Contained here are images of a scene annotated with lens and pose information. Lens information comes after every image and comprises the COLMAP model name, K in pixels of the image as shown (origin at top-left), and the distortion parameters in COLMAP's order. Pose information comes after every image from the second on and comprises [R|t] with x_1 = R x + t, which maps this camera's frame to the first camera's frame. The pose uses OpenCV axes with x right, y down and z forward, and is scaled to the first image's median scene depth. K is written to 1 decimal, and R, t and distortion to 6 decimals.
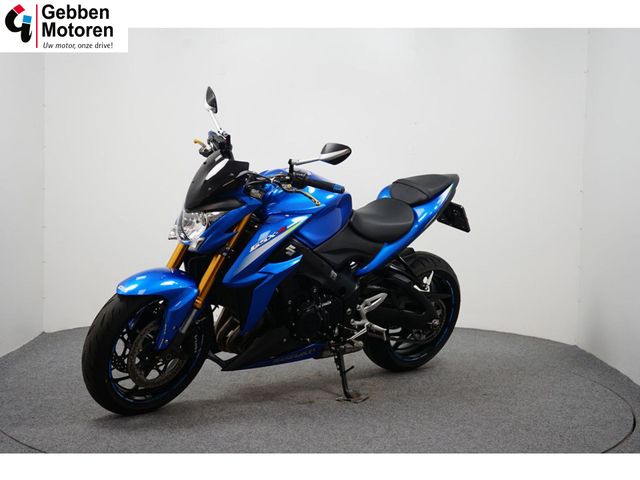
lens RADIAL K [[1007.2, 0, 320.8], [0, 1007.2, 238.9], [0, 0, 1]] dist [-0.000373, 0.000000]
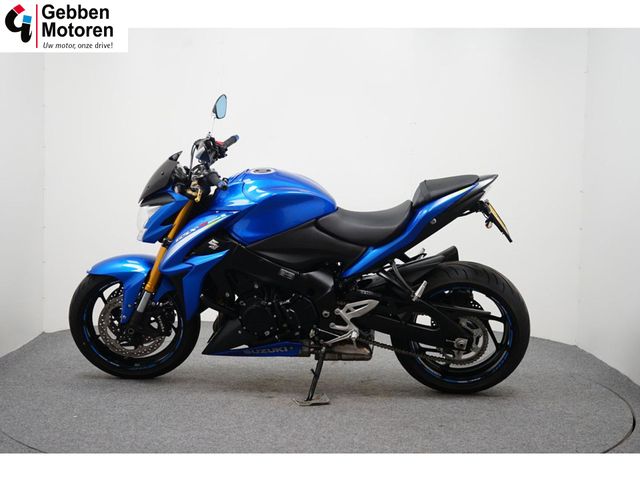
lens RADIAL K [[1007.2, 0, 318.0], [0, 1007.2, 239.3], [0, 0, 1]] dist [-0.000373, 0.000000]
pose [[0.690011, 0.043179, -0.722510, 0.771539], [-0.056208, 0.998401, 0.005986, -0.006351], [0.721613, 0.036480, 0.691335, 0.334682]]
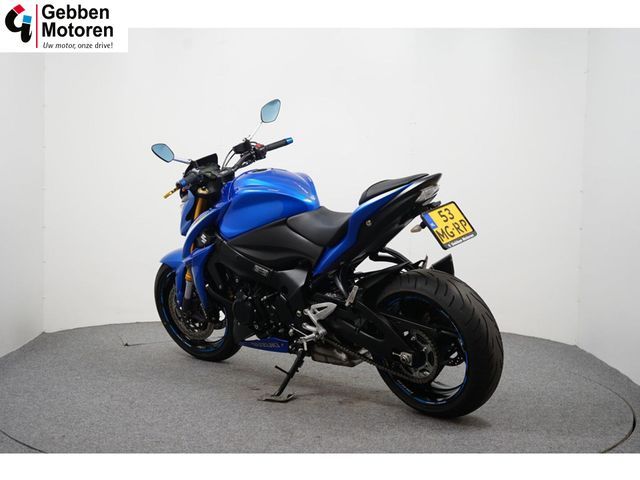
lens RADIAL K [[1007.2, 0, 319.6], [0, 1007.2, 238.9], [0, 0, 1]] dist [-0.000373, 0.000000]
pose [[0.081711, 0.049806, -0.995411, 1.067144], [-0.088580, 0.995161, 0.042522, -0.046792], [0.992712, 0.084699, 0.085728, 0.987058]]
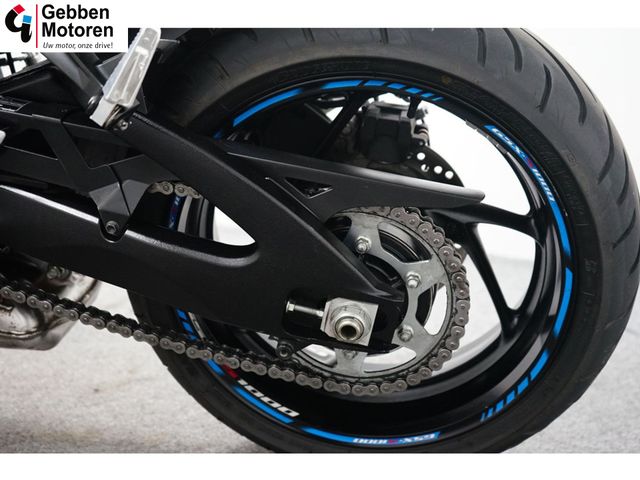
lens RADIAL K [[775.9, 0, 320.1], [0, 775.9, 239.3], [0, 0, 1]] dist [0.025144, 0.000000]
pose [[0.633935, 0.155625, -0.757567, 0.265840], [-0.080516, 0.987503, 0.135484, 0.053779], [0.769184, -0.024892, 0.638543, 1.033638]]
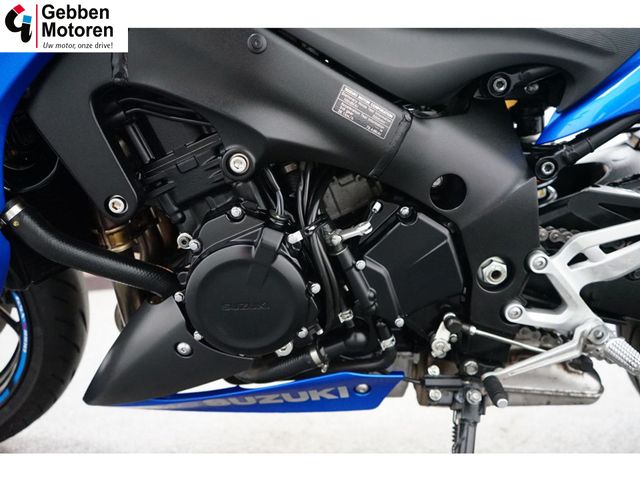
lens RADIAL K [[529.0, 0, 320.7], [0, 529.0, 243.9], [0, 0, 1]] dist [0.006374, 0.002224]
pose [[0.747967, 0.050675, -0.661799, 0.092702], [-0.034289, 0.998700, 0.037718, 0.063956], [0.662850, -0.005519, 0.748732, 0.914623]]
